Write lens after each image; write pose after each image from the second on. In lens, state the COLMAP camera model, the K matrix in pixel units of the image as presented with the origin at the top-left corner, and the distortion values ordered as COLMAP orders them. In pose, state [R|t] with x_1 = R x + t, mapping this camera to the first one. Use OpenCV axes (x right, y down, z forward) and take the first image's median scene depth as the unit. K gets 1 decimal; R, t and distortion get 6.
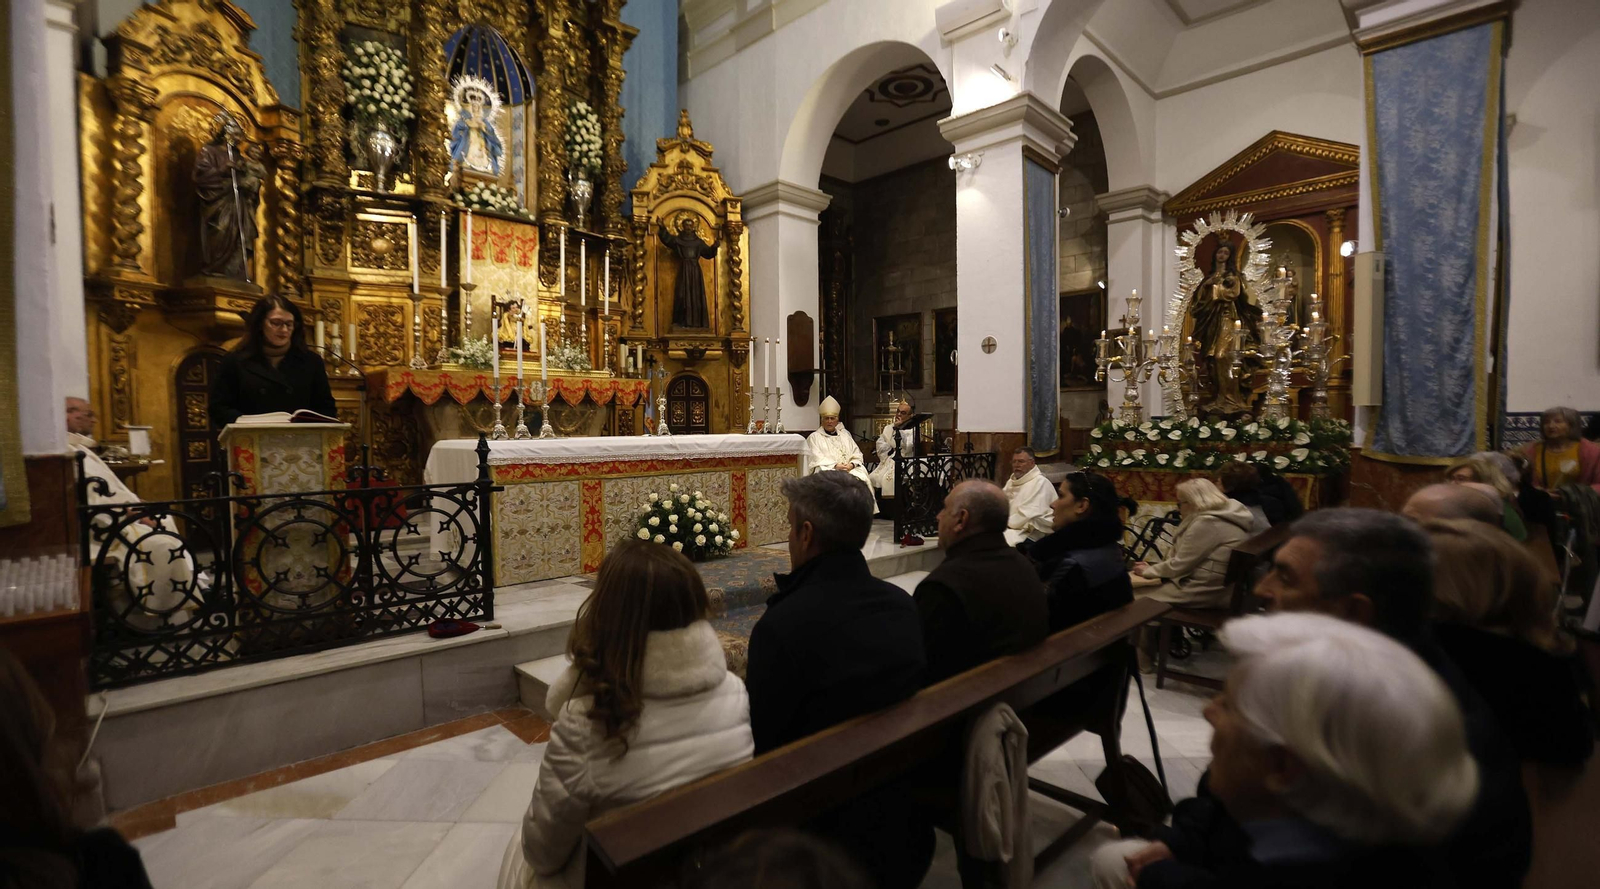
lens RADIAL K [[737.5, 0, 808.8], [0, 737.5, 459.2], [0, 0, 1]] dist [-0.058523, 0.020109]
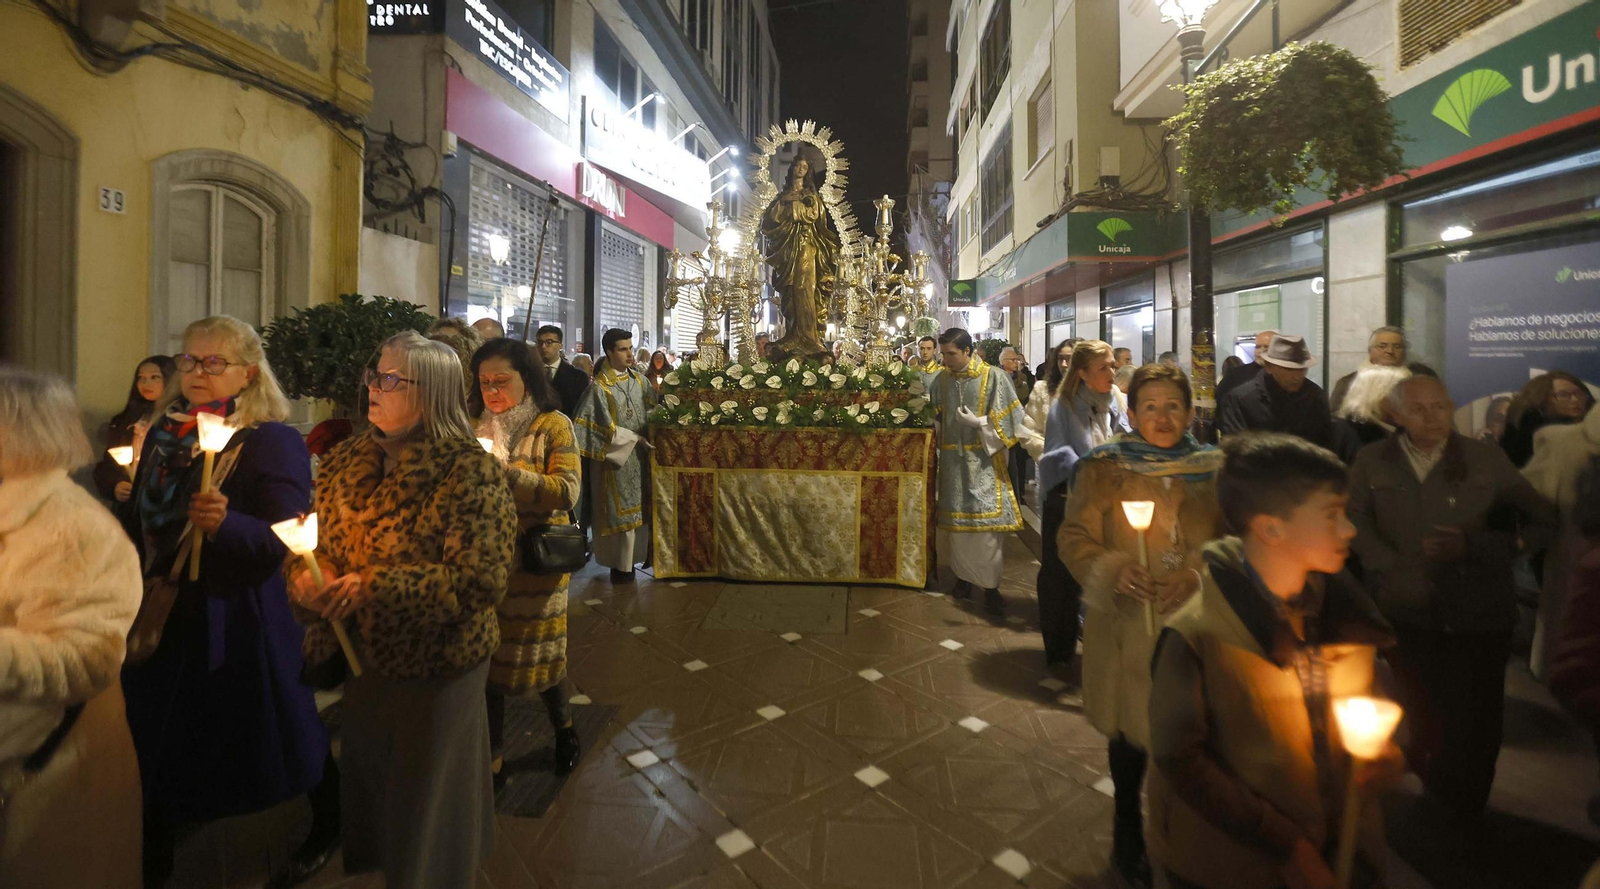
lens RADIAL K [[707.3, 0, 810.7], [0, 707.3, 355.9], [0, 0, 1]] dist [-0.016785, -0.000054]
pose [[0.749107, 0.014973, 0.662280, 0.032542], [0.018607, 0.998874, -0.043629, -0.027391], [-0.662188, 0.045006, 0.747985, 0.407834]]
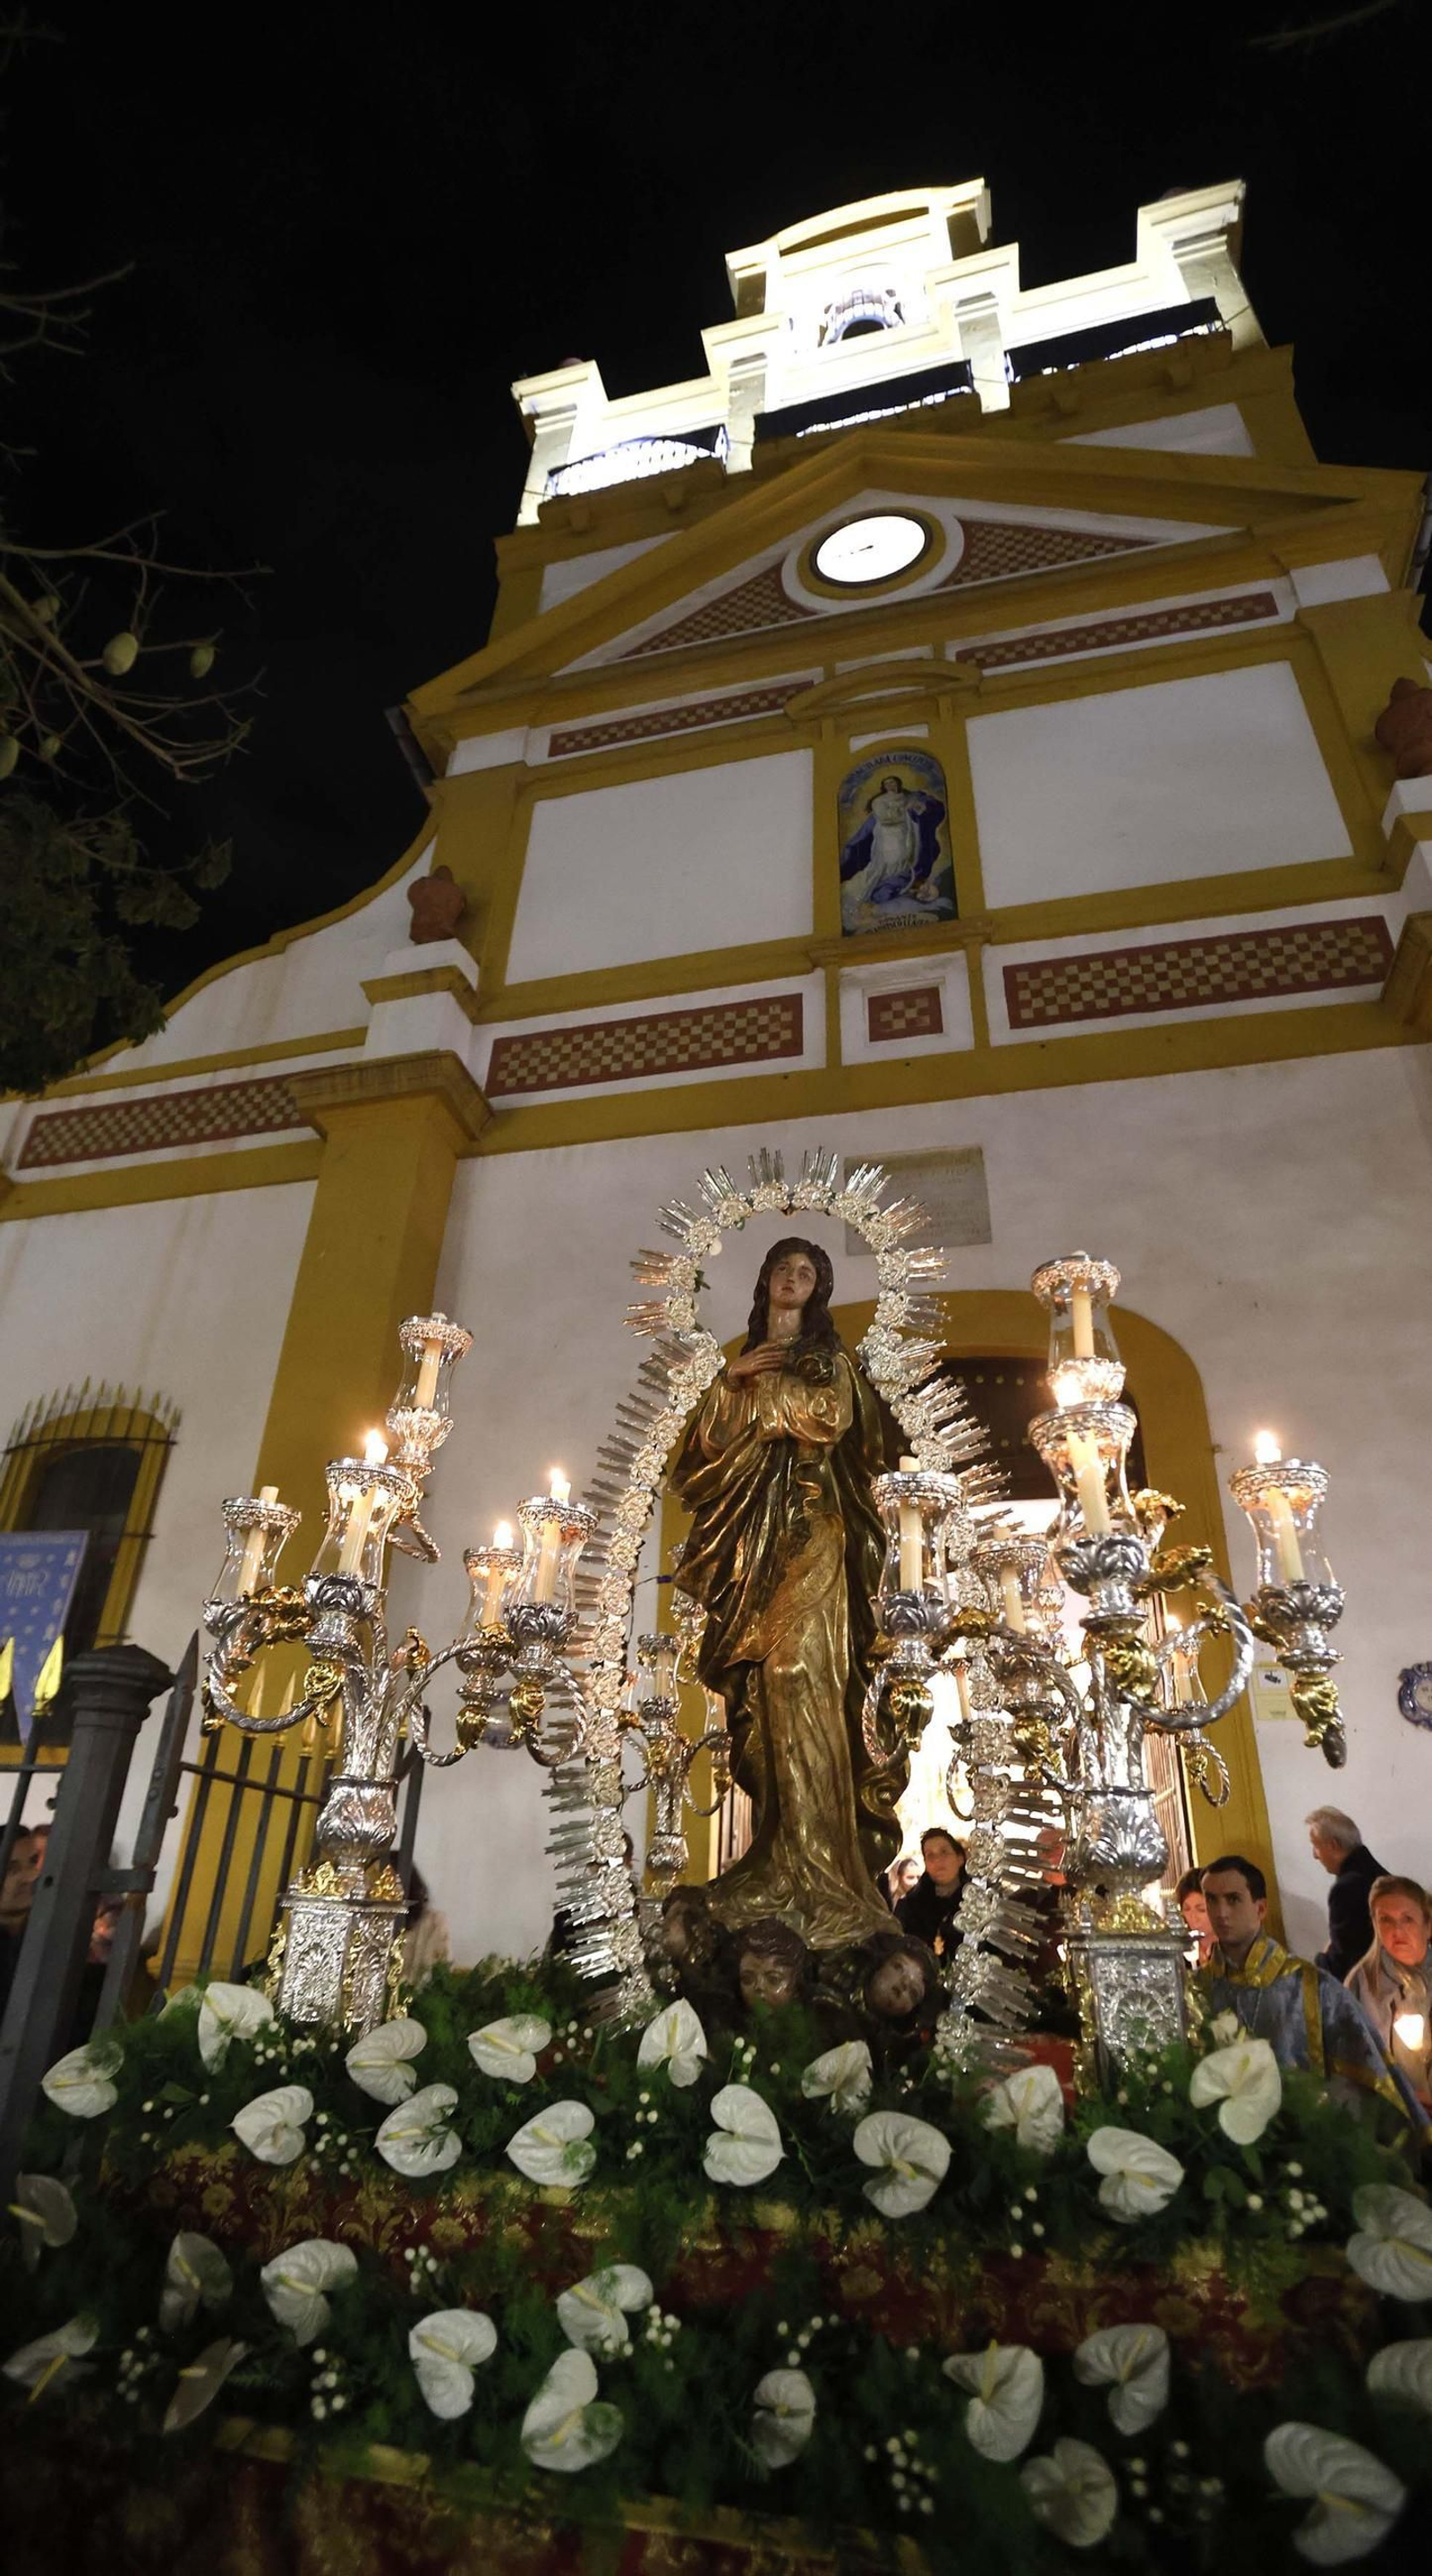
lens RADIAL K [[1187.6, 0, 711.3], [0, 1187.6, 1317.4], [0, 0, 1]] dist [-0.058523, 0.020109]
pose [[0.860995, 0.253079, 0.441178, 0.388158], [-0.016329, 0.880722, -0.473352, -0.068903], [-0.508350, 0.400350, 0.762430, 0.745333]]
